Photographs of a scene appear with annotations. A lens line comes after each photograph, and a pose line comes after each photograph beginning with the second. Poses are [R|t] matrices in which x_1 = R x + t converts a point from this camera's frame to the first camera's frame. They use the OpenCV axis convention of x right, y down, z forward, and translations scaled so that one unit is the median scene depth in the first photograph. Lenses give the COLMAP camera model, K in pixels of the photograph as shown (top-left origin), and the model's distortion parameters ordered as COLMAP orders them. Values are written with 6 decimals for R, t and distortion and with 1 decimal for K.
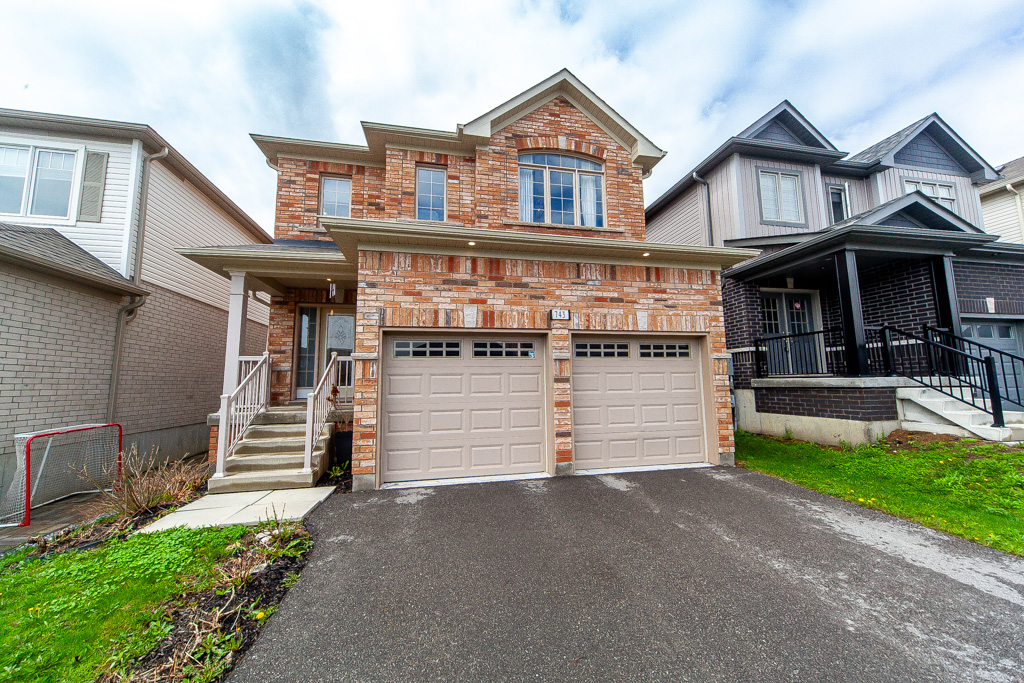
lens RADIAL K [[367.7, 0, 512.0], [0, 367.7, 341.5], [0, 0, 1]] dist [0.001339, 0.000524]
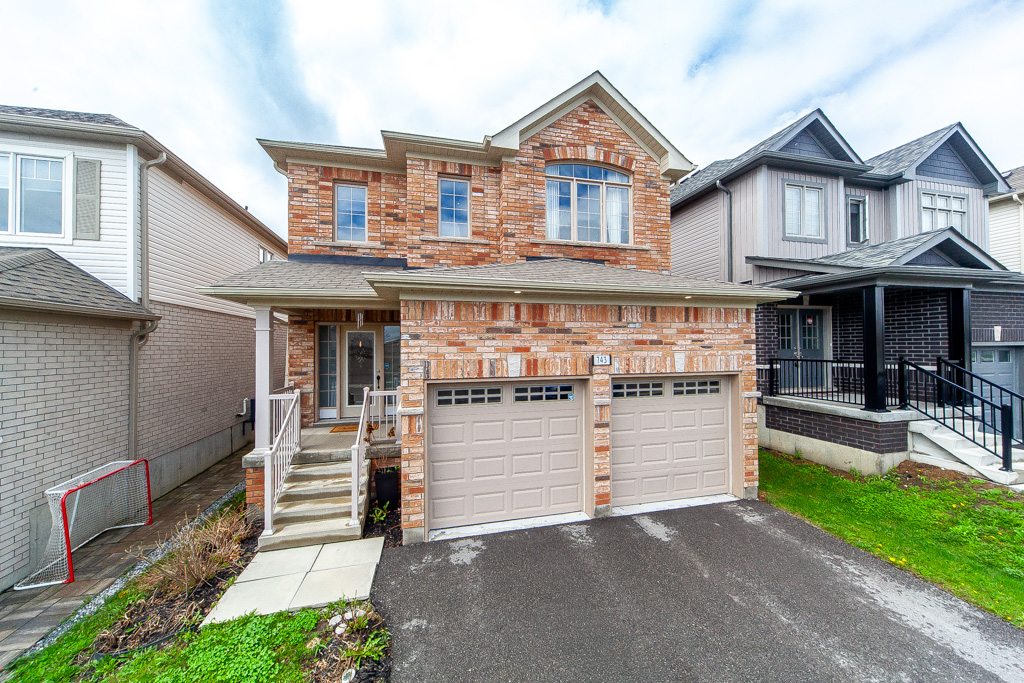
lens RADIAL K [[361.4, 0, 512.0], [0, 361.4, 341.5], [0, 0, 1]] dist [0.002077, 0.000120]
pose [[0.999209, 0.007893, 0.038965, -0.135355], [-0.011695, 0.995084, 0.098338, -0.195191], [-0.037997, -0.098716, 0.994390, 0.038706]]
